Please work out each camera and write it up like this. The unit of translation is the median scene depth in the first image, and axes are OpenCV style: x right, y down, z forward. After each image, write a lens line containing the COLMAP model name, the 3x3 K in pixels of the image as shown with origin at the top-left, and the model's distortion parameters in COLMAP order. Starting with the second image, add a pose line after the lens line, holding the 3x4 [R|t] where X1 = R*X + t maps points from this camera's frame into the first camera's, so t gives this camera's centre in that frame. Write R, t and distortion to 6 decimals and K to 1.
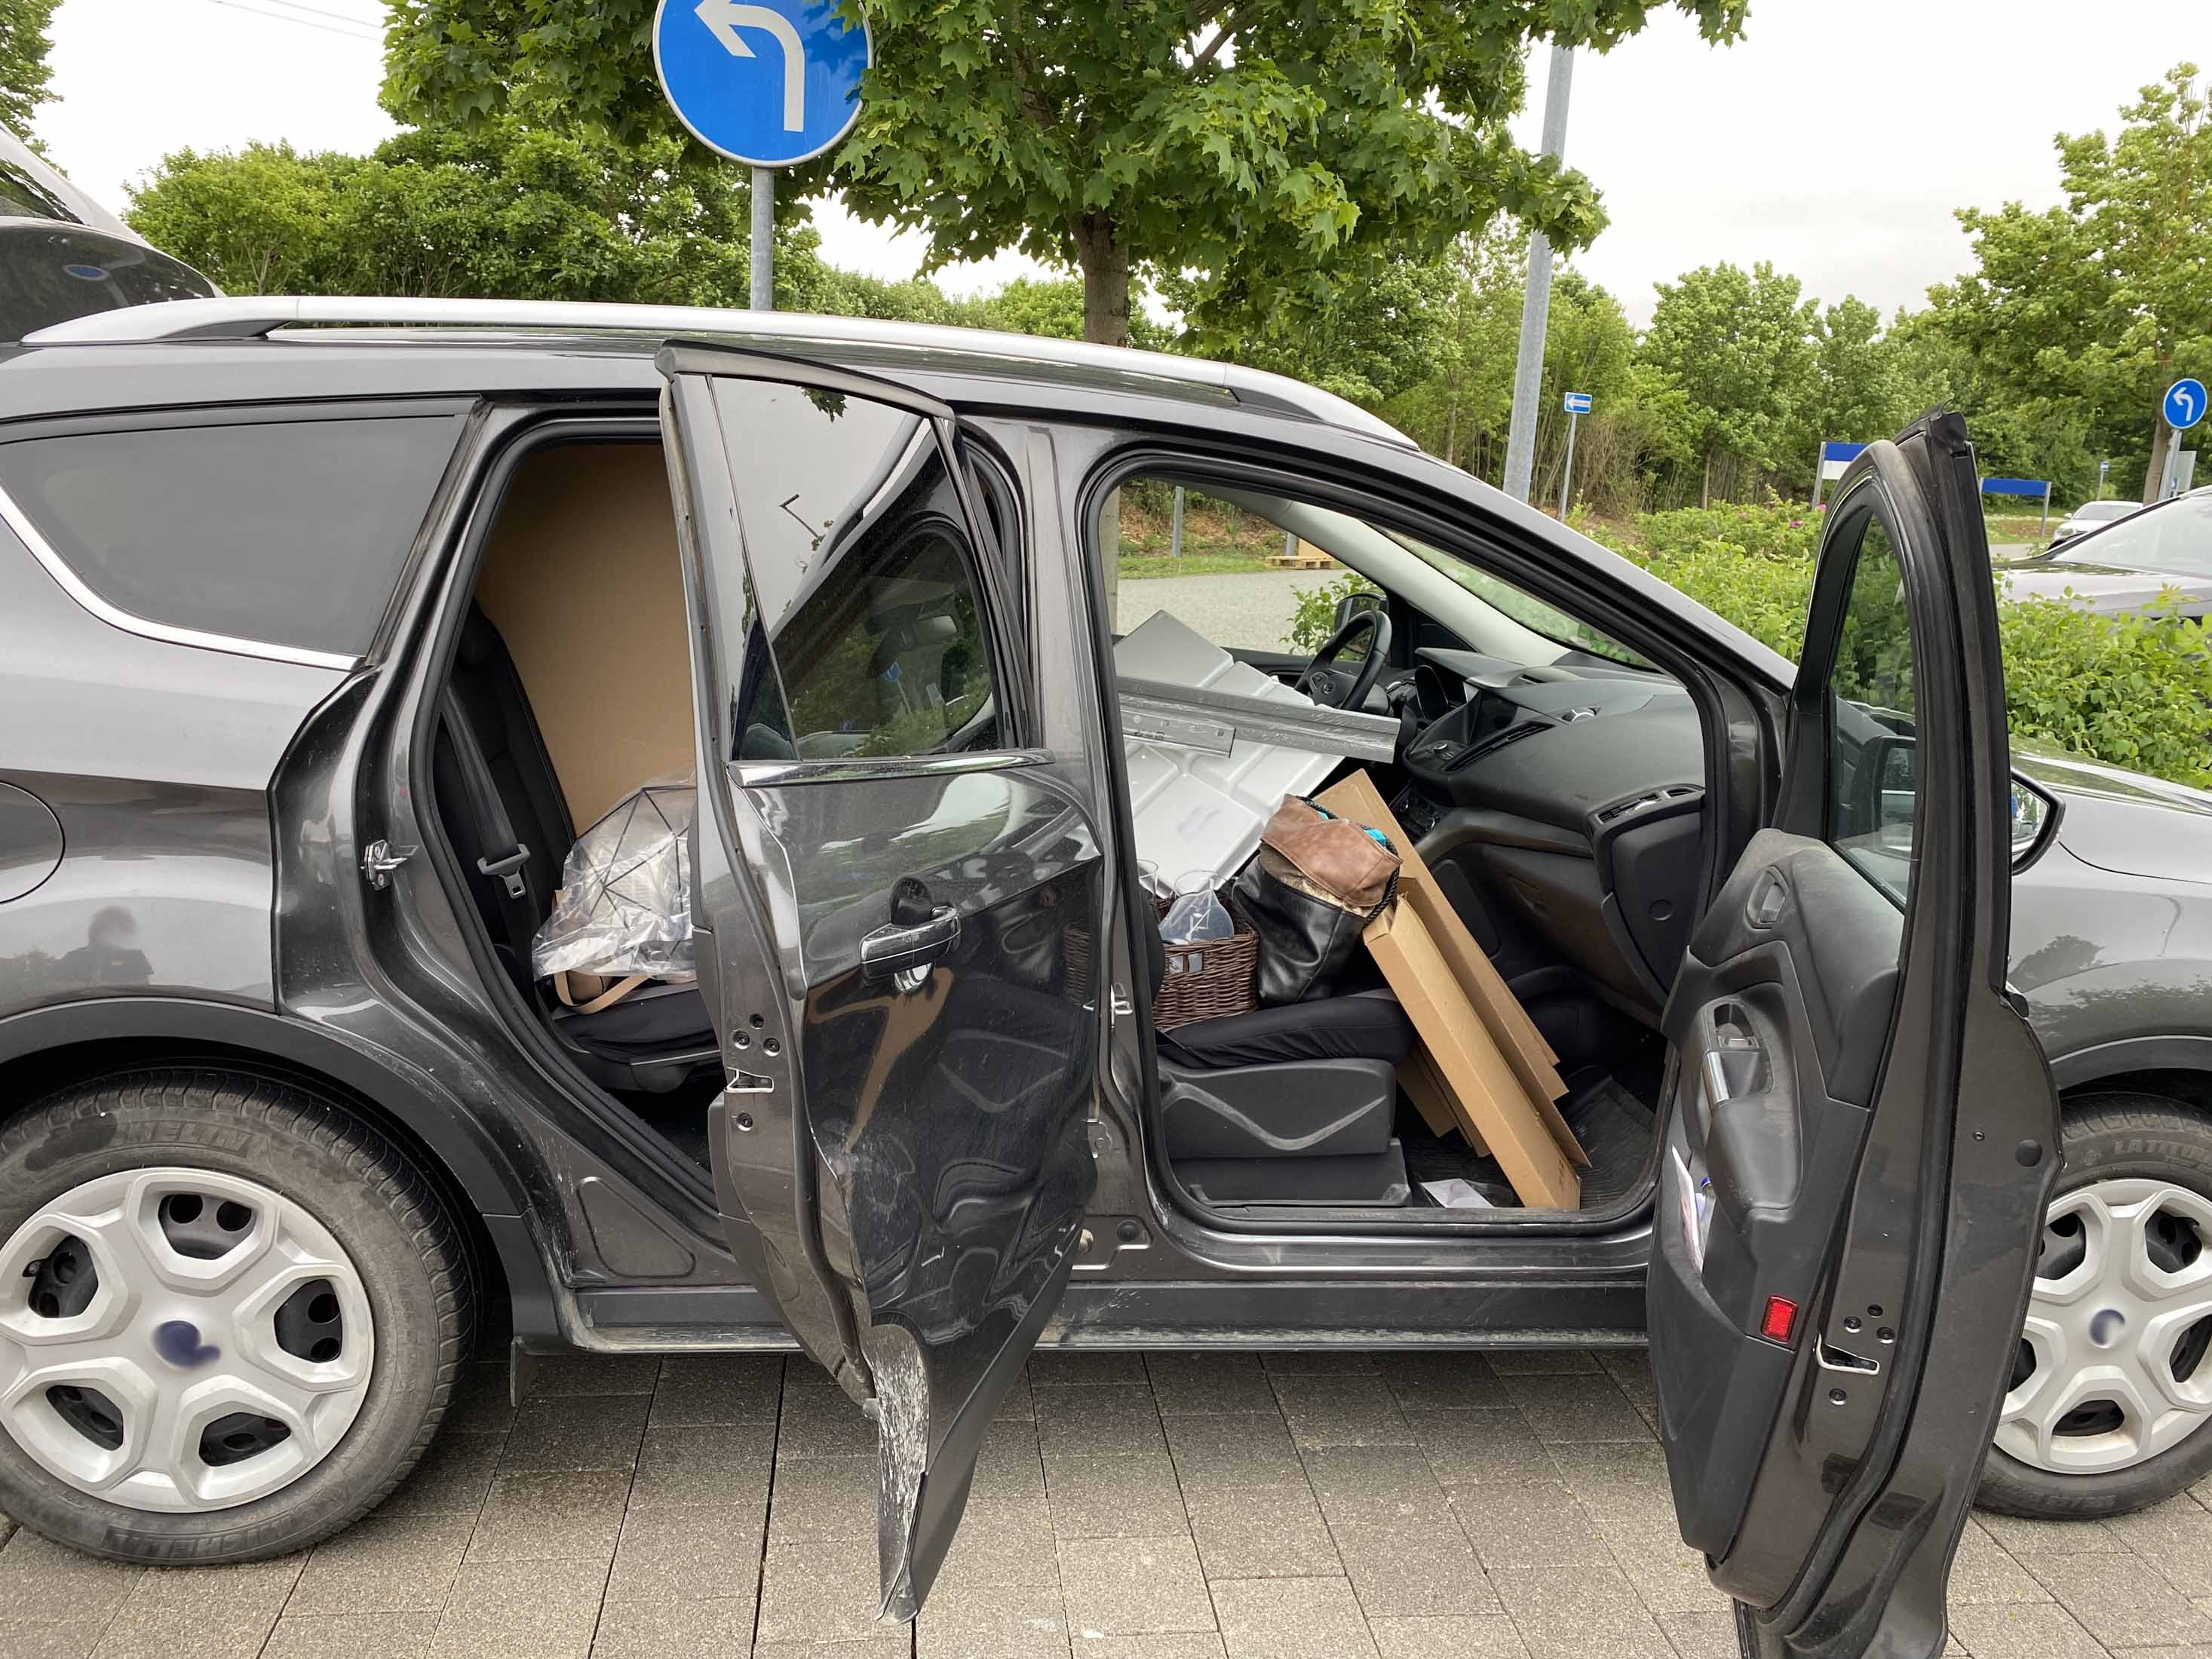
lens RADIAL K [[1685.4, 0, 1101.5], [0, 1685.4, 835.4], [0, 0, 1]] dist [-0.005843, -0.006960]
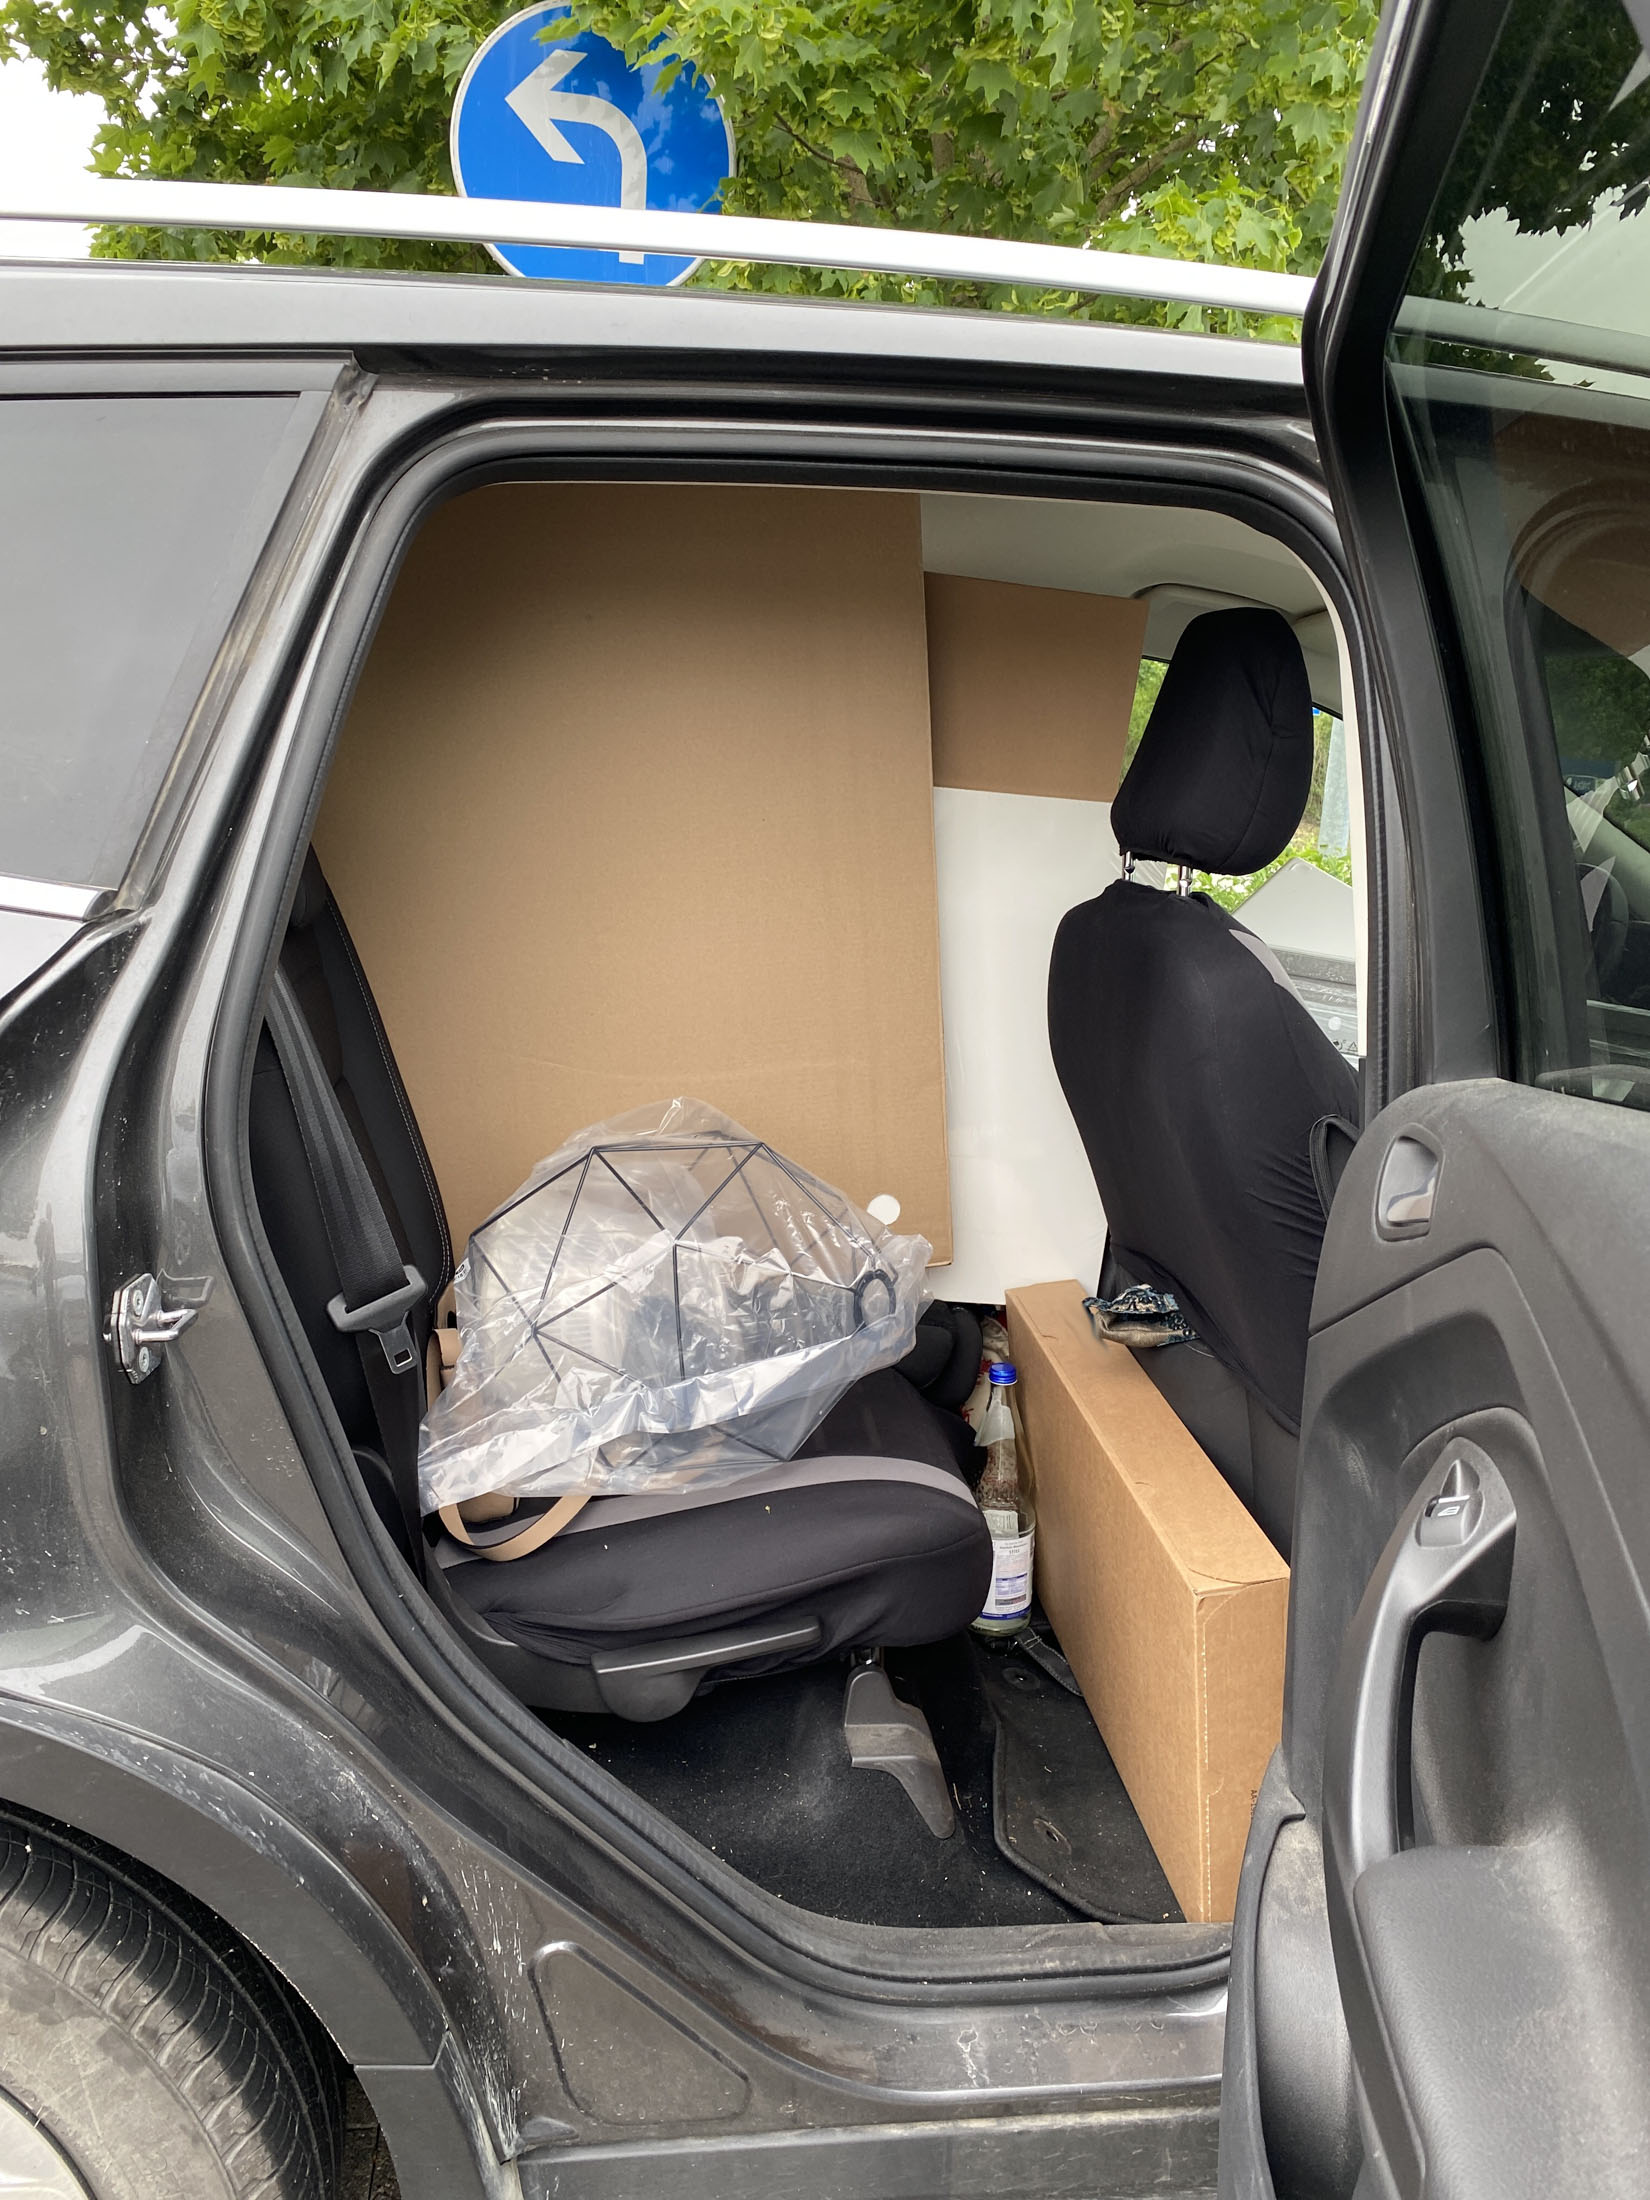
lens RADIAL K [[1646.0, 0, 783.5], [0, 1646.0, 1100.4], [0, 0, 1]] dist [0.002102, -0.006267]
pose [[0.999982, -0.005843, 0.001344, -0.233647], [0.005880, 0.999557, -0.029164, -0.030502], [-0.001173, 0.029172, 0.999574, 0.502689]]
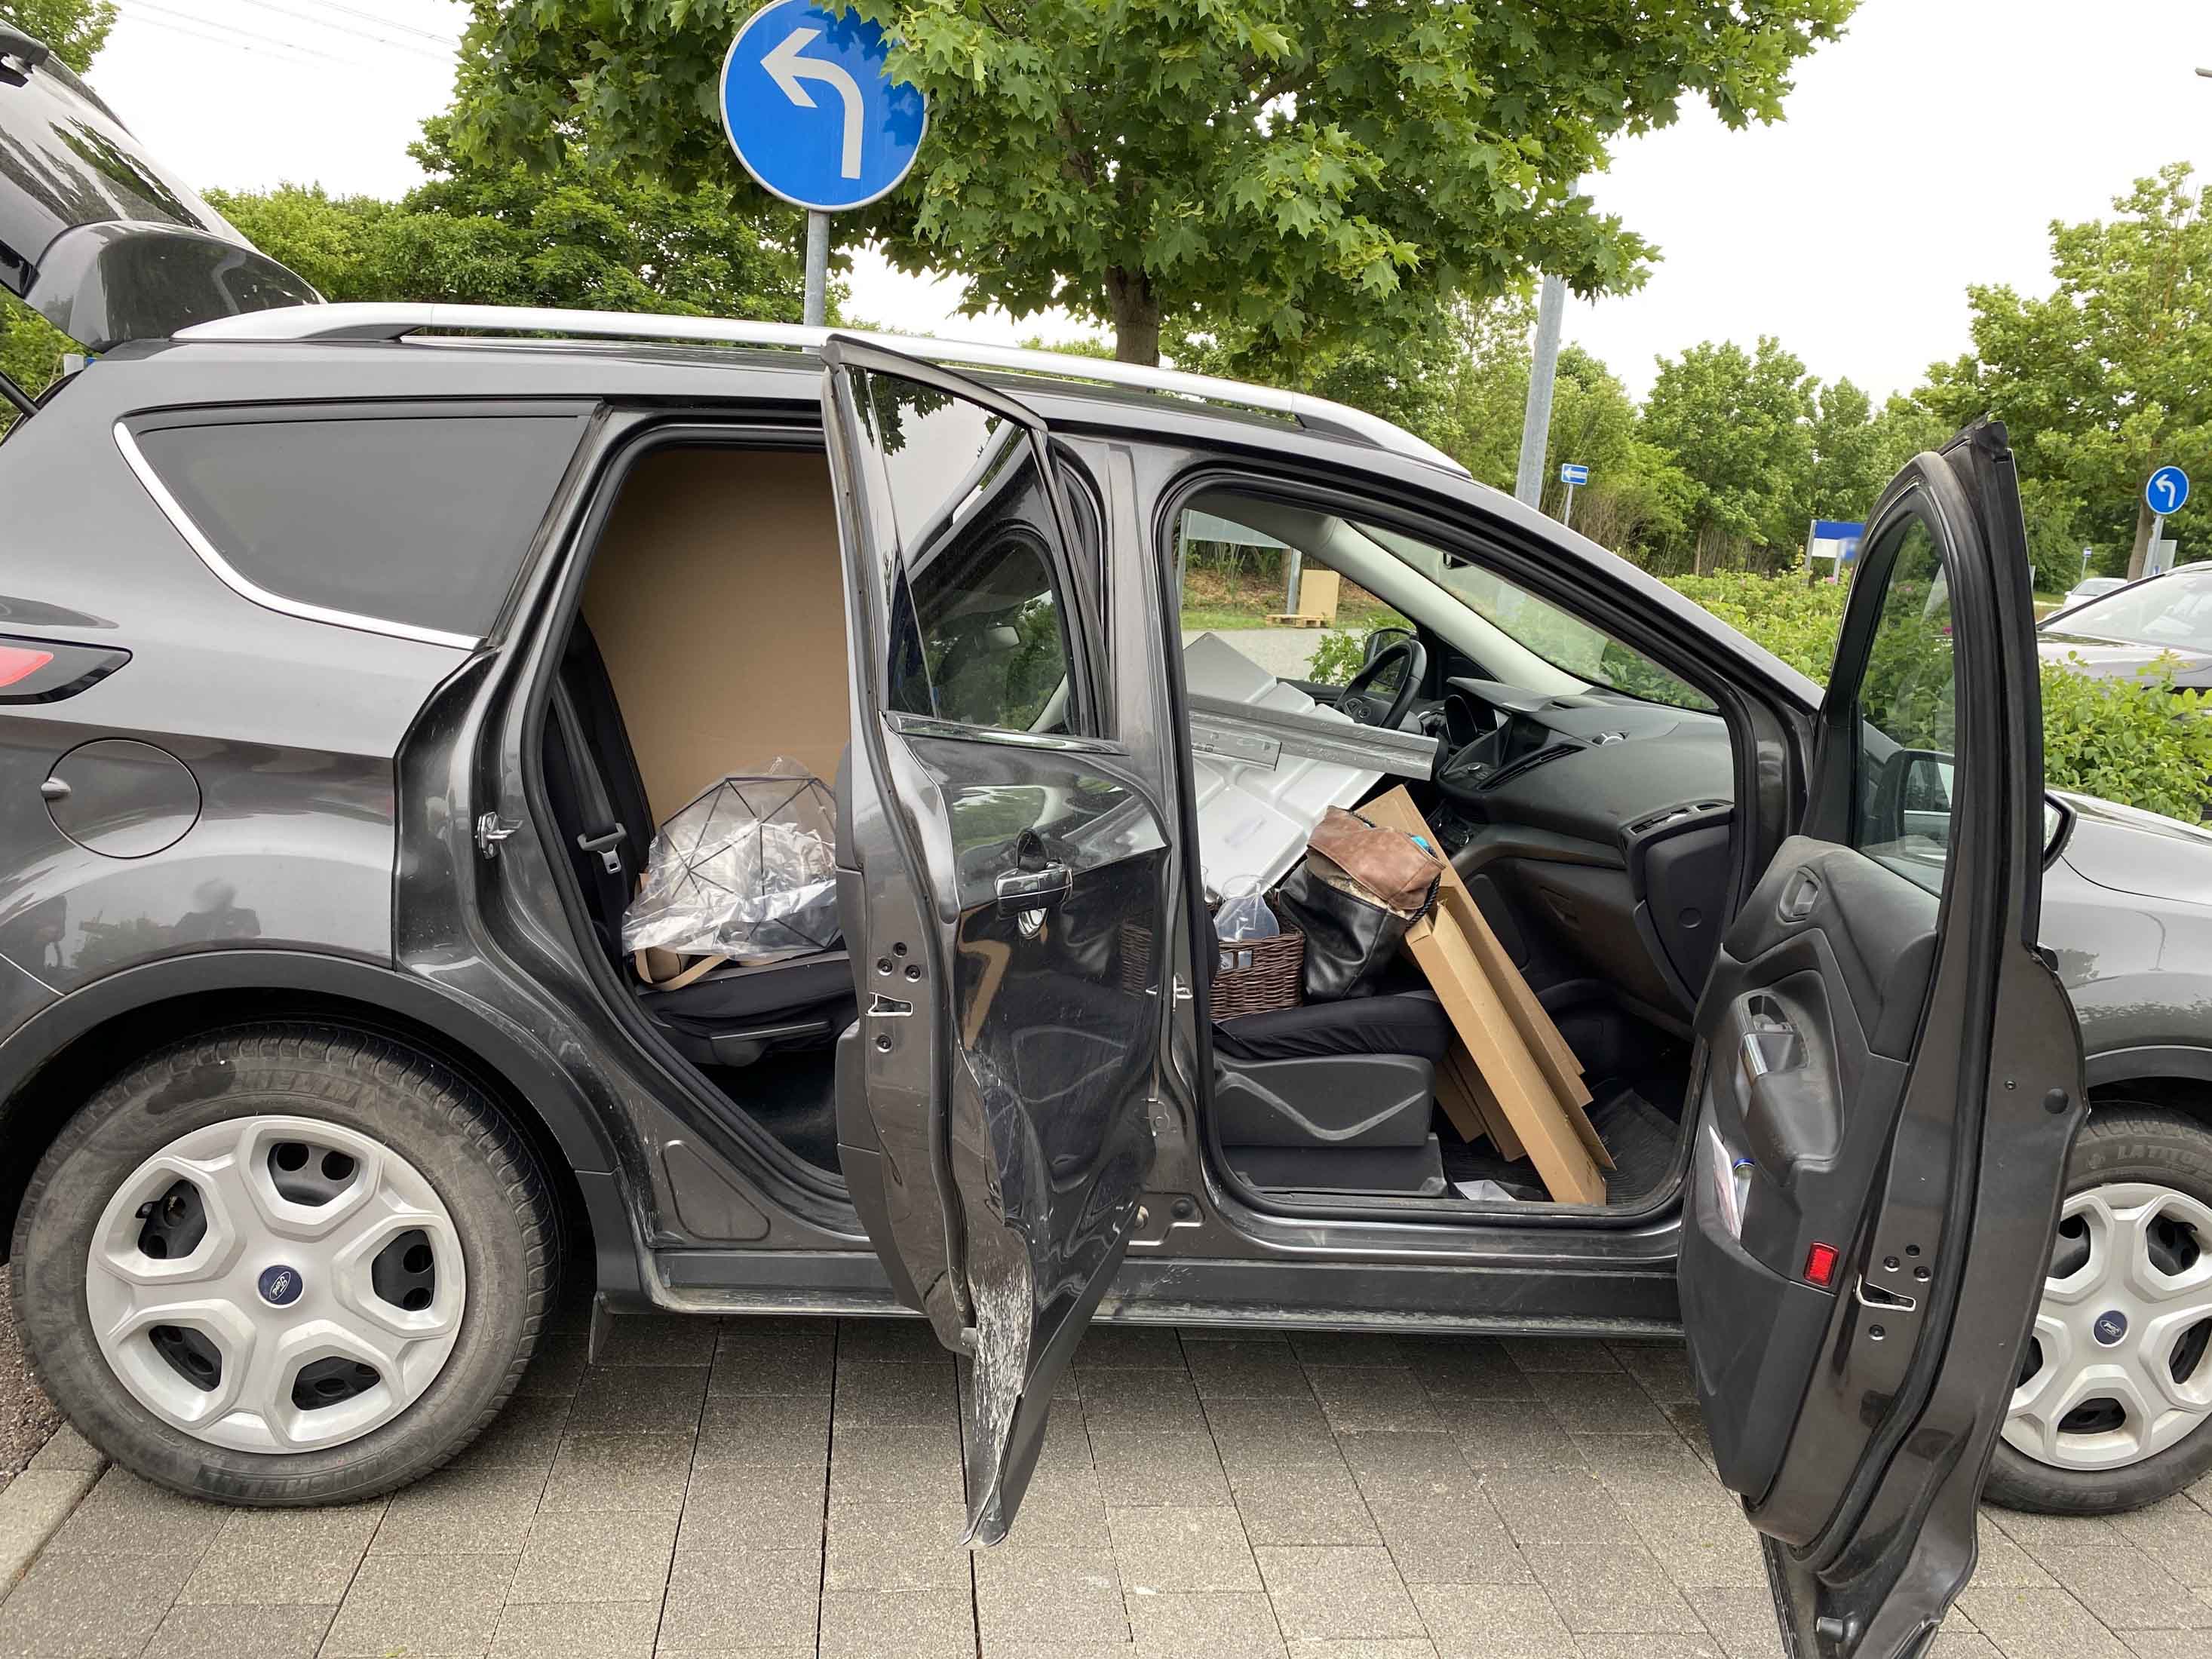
lens RADIAL K [[1673.2, 0, 1111.6], [0, 1673.2, 820.1], [0, 0, 1]] dist [-0.004701, -0.008957]
pose [[0.999635, 0.025629, 0.008551, -0.045242], [-0.025259, 0.998847, -0.040826, 0.038874], [-0.009588, 0.040595, 0.999130, -0.051033]]
